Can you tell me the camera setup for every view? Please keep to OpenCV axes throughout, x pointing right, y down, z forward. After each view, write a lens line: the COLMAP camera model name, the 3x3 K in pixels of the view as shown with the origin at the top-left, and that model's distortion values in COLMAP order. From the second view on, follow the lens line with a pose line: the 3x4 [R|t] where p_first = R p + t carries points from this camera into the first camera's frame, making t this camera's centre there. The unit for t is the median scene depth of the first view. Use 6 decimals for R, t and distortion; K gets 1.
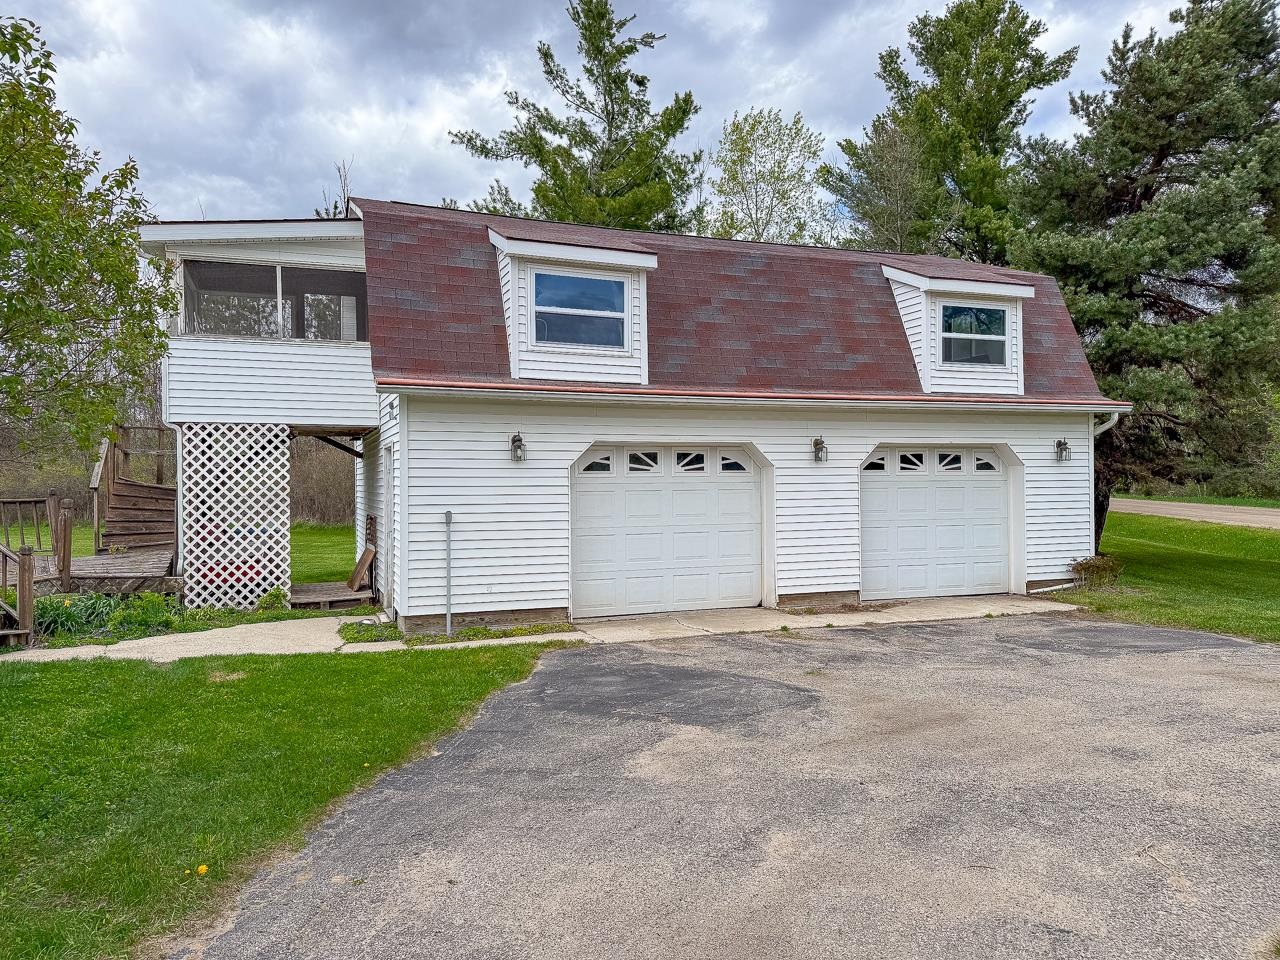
lens RADIAL K [[911.8, 0, 637.7], [0, 911.8, 477.5], [0, 0, 1]] dist [0.038612, 0.003816]
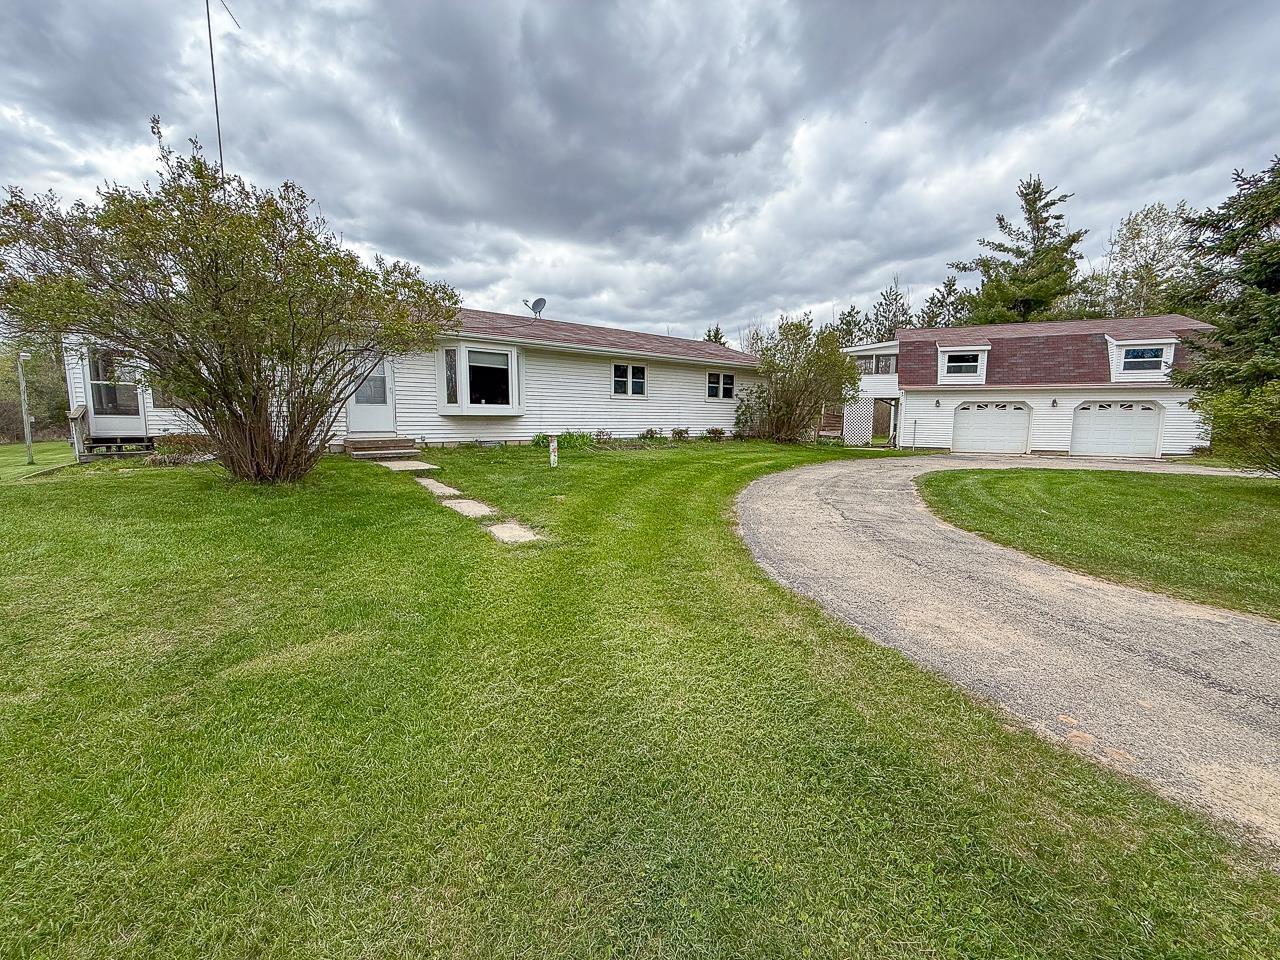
lens RADIAL K [[508.8, 0, 636.3], [0, 508.8, 479.4], [0, 0, 1]] dist [0.002862, 0.000005]
pose [[0.724689, 0.094188, -0.682608, 0.347049], [-0.014122, 0.992436, 0.121946, 0.032216], [0.688931, -0.078733, 0.720538, -1.124186]]
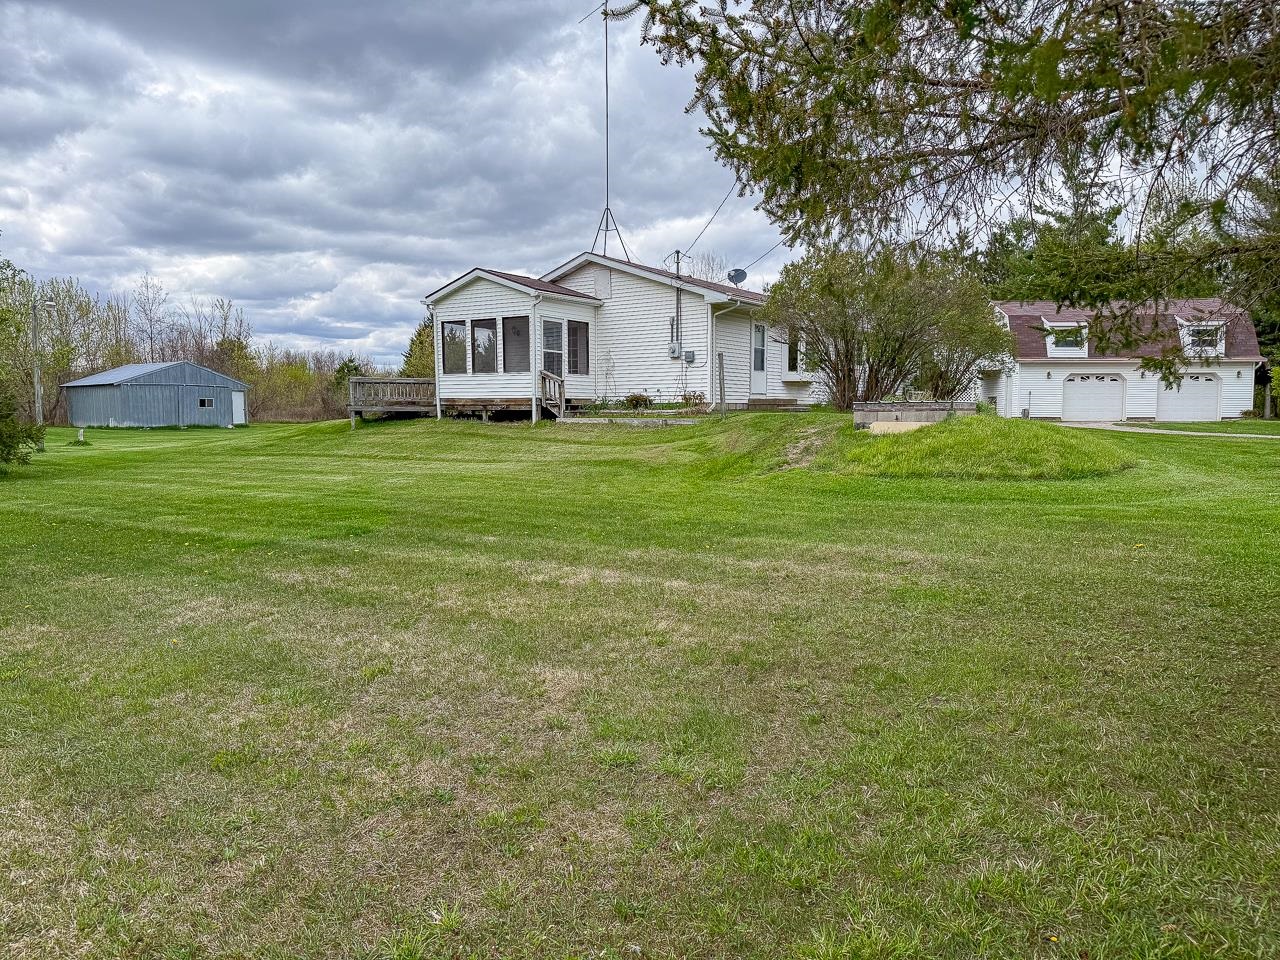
lens RADIAL K [[911.8, 0, 647.1], [0, 911.8, 478.2], [0, 0, 1]] dist [0.038612, 0.003816]
pose [[0.905572, 0.041779, -0.422130, -0.009070], [-0.010193, 0.996994, 0.076808, 0.103197], [0.424070, -0.065253, 0.903276, -2.774810]]
